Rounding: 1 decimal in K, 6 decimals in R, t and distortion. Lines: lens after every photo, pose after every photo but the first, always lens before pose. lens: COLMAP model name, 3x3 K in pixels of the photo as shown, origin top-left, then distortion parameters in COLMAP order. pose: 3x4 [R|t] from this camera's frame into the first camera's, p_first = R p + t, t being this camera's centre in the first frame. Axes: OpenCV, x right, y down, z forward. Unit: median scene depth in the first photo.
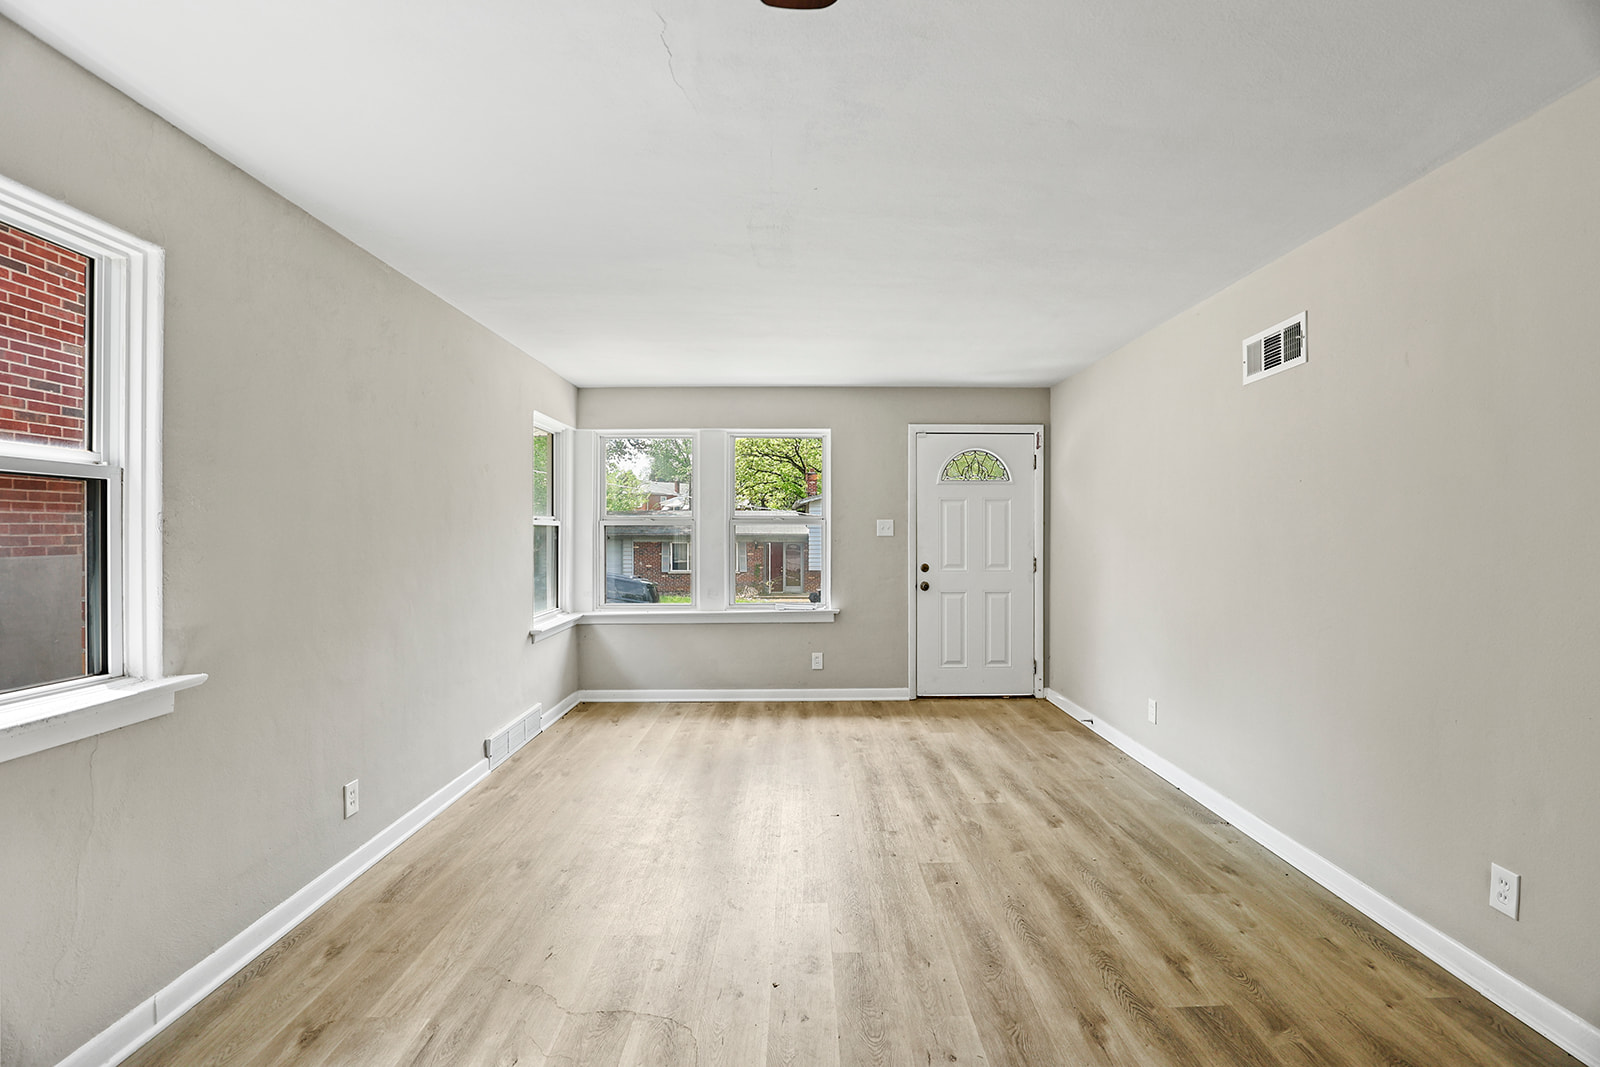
lens RADIAL K [[744.7, 0, 795.8], [0, 744.7, 531.3], [0, 0, 1]] dist [-0.003359, -0.000257]
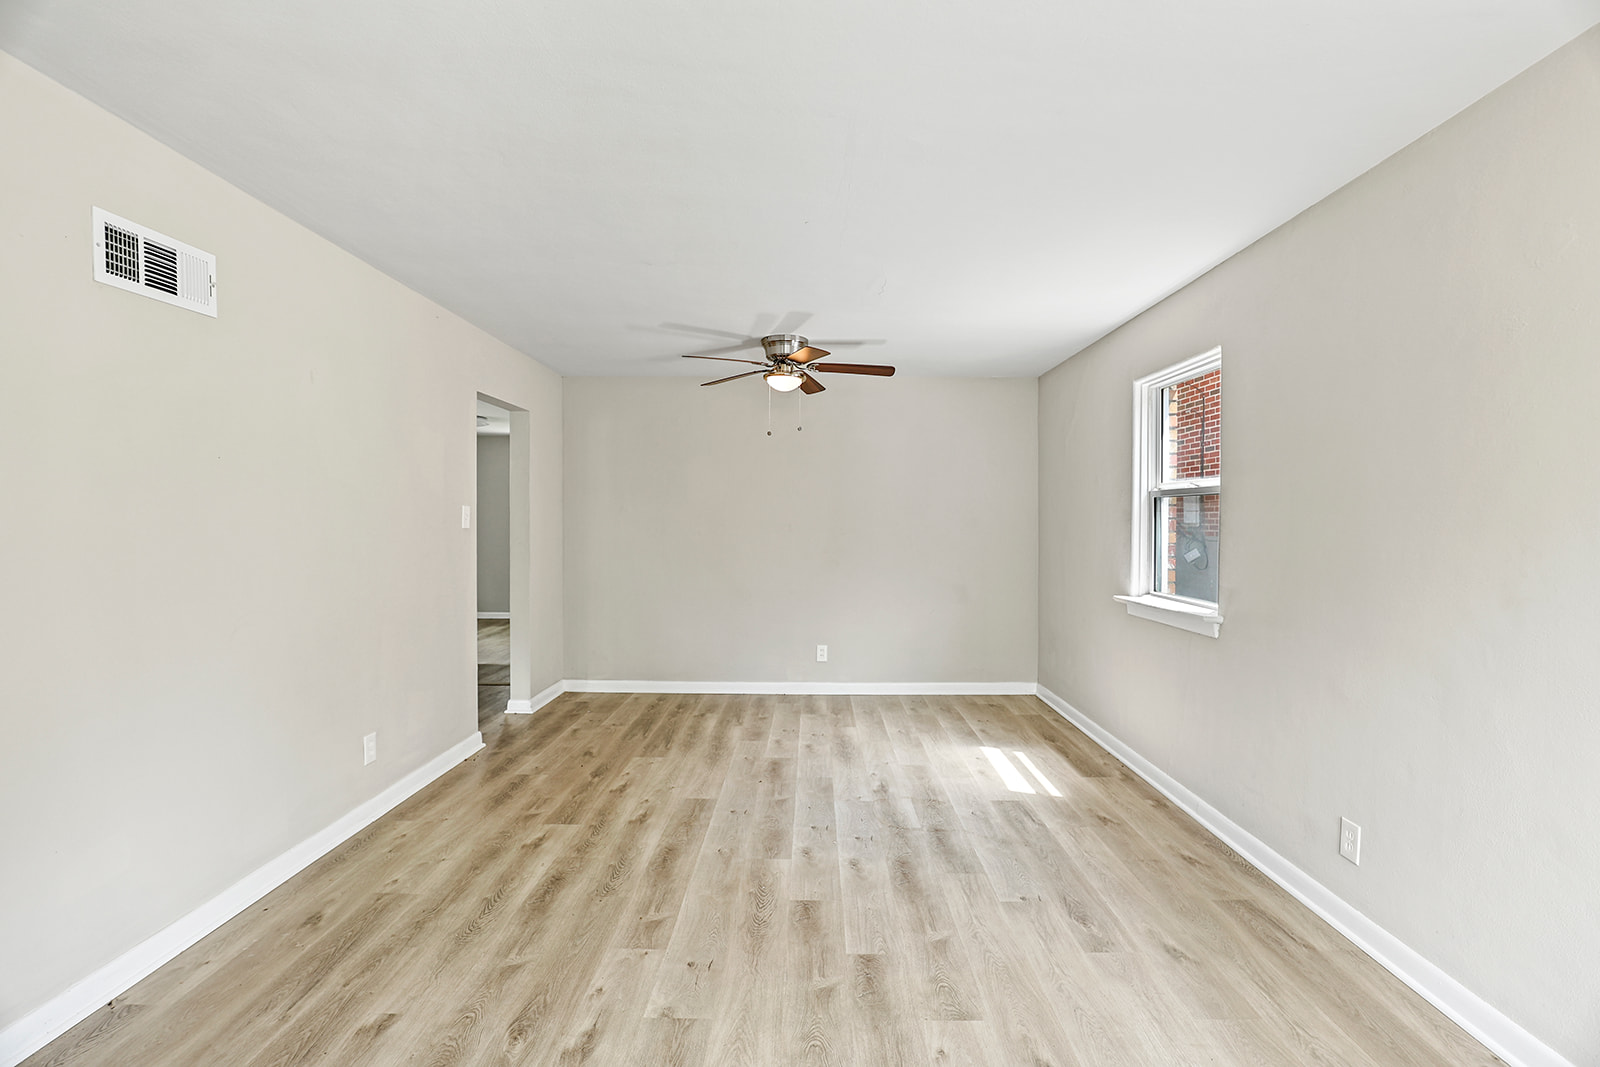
lens RADIAL K [[744.7, 0, 796.0], [0, 744.7, 529.1], [0, 0, 1]] dist [-0.003359, -0.000257]
pose [[-0.999841, -0.003468, 0.017508, 0.019134], [-0.003281, 0.999937, 0.010700, -0.001372], [-0.017544, 0.010640, -0.999789, 2.031818]]
